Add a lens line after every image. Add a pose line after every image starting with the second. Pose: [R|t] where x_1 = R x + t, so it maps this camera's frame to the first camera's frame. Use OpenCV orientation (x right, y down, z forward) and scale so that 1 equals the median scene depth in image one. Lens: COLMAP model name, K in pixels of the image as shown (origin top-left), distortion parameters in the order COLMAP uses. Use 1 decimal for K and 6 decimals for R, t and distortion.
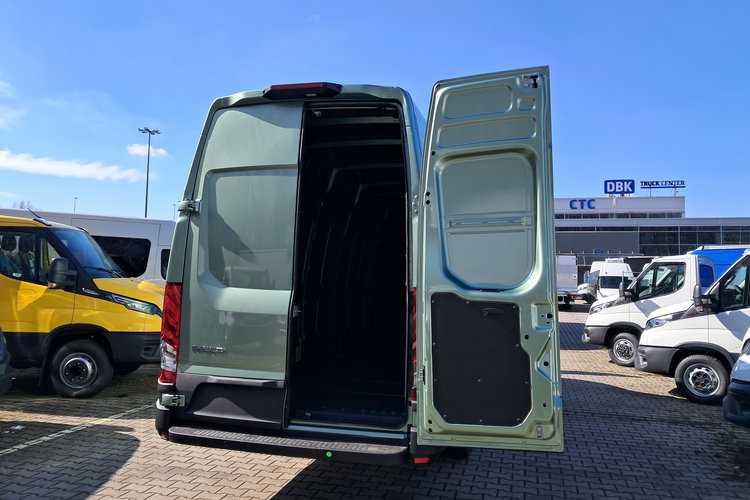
lens RADIAL K [[583.8, 0, 386.5], [0, 583.8, 238.1], [0, 0, 1]] dist [0.005800, -0.007124]
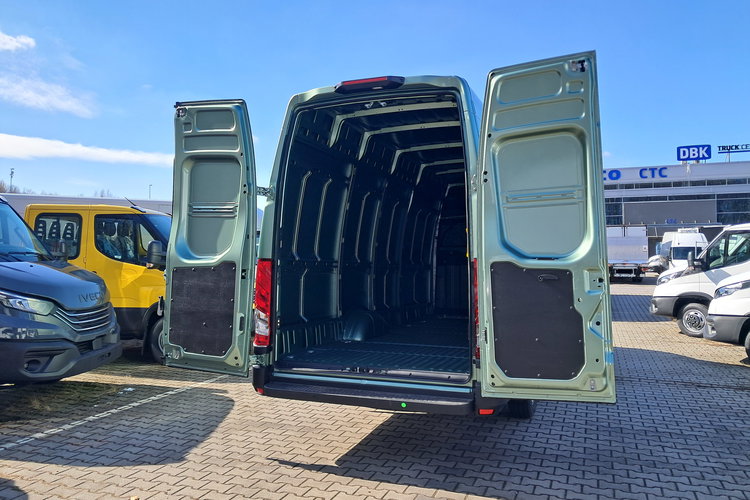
lens RADIAL K [[585.6, 0, 380.8], [0, 585.6, 229.9], [0, 0, 1]] dist [0.001612, 0.001112]
pose [[0.993020, -0.027737, -0.114640, -0.001273], [0.030532, 0.999276, 0.022700, 0.000525], [0.113928, -0.026042, 0.993148, -0.088964]]
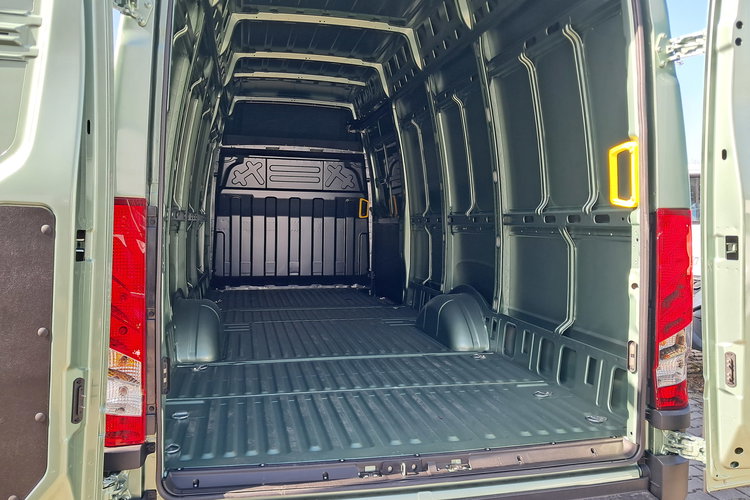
lens RADIAL K [[590.0, 0, 376.1], [0, 590.0, 239.7], [0, 0, 1]] dist [0.001094, 0.000813]
pose [[0.879334, -0.026096, 0.475489, -0.324878], [-0.038373, 0.991367, 0.125373, 0.038086], [-0.474656, -0.128490, 0.870742, 0.460479]]
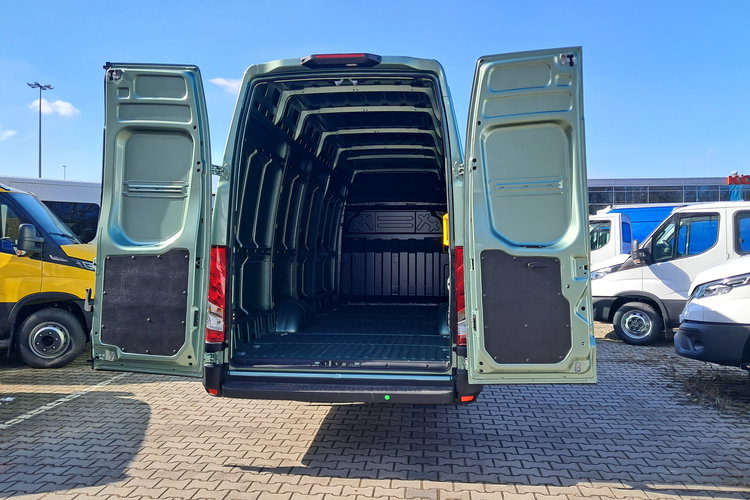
lens RADIAL K [[585.6, 0, 380.8], [0, 585.6, 229.9], [0, 0, 1]] dist [0.001612, 0.001112]
pose [[0.987959, -0.015681, 0.153919, -0.190690], [0.007759, 0.998620, 0.051938, -0.002267], [-0.154521, -0.050118, 0.986718, -0.047682]]
